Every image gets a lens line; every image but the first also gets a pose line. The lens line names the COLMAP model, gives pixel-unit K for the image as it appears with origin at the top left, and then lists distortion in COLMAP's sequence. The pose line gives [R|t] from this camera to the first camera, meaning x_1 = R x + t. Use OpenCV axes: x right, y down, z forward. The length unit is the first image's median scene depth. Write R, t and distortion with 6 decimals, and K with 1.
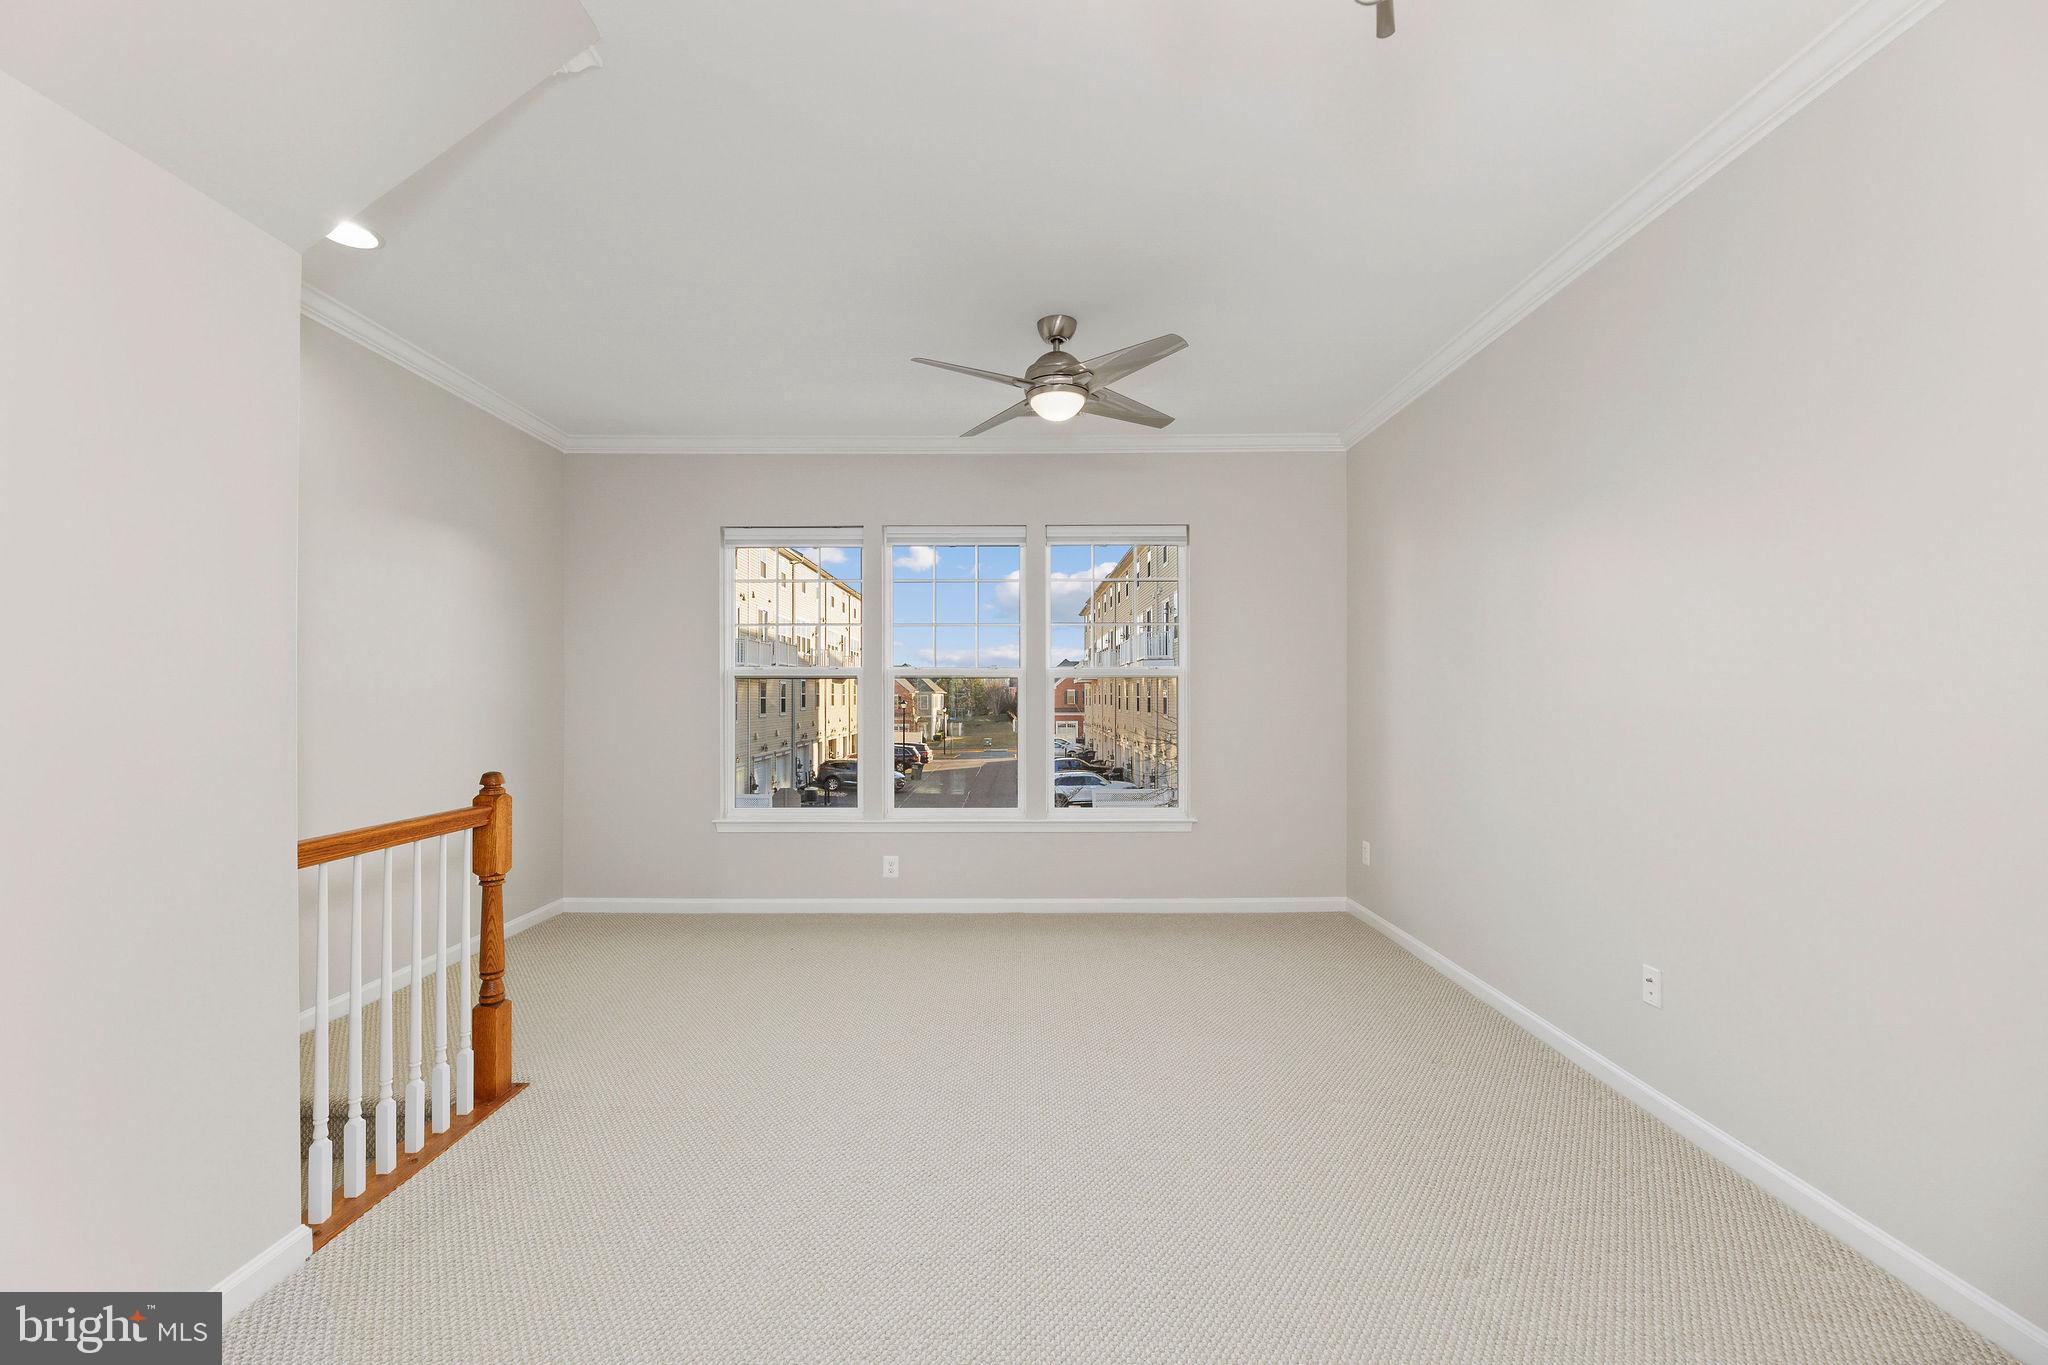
lens RADIAL K [[839.9, 0, 1027.3], [0, 839.9, 701.3], [0, 0, 1]] dist [0.003043, -0.000499]
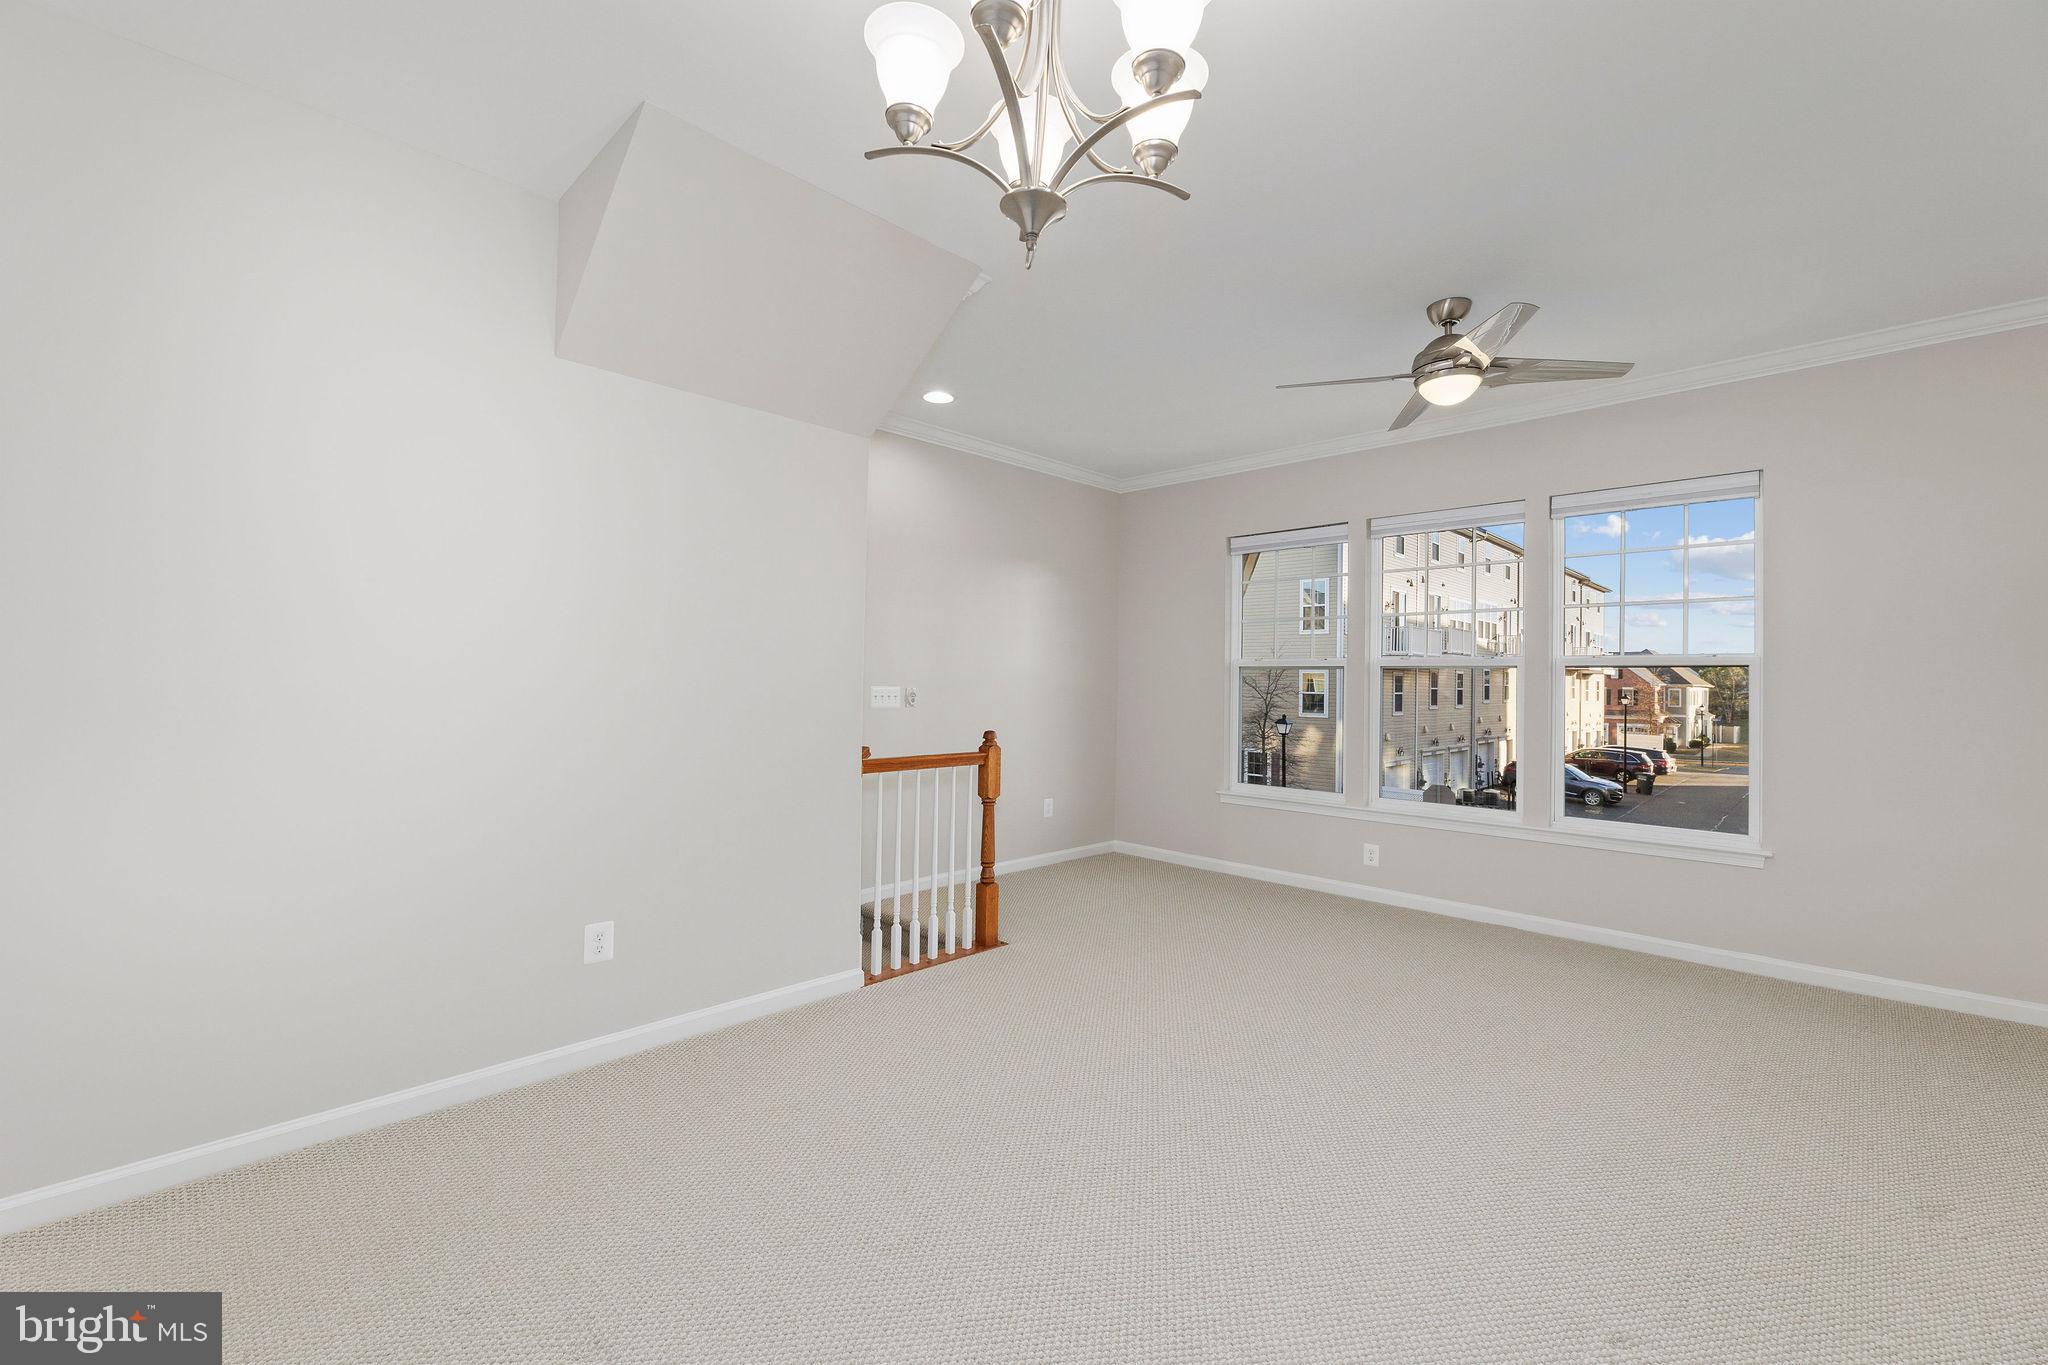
lens RADIAL K [[850.3, 0, 1024.4], [0, 850.3, 678.2], [0, 0, 1]] dist [-0.002044, -0.000620]
pose [[0.712161, 0.009032, -0.701958, 0.257688], [-0.019864, 0.999776, -0.007289, -0.000040], [0.701735, 0.019135, 0.712181, -0.027455]]
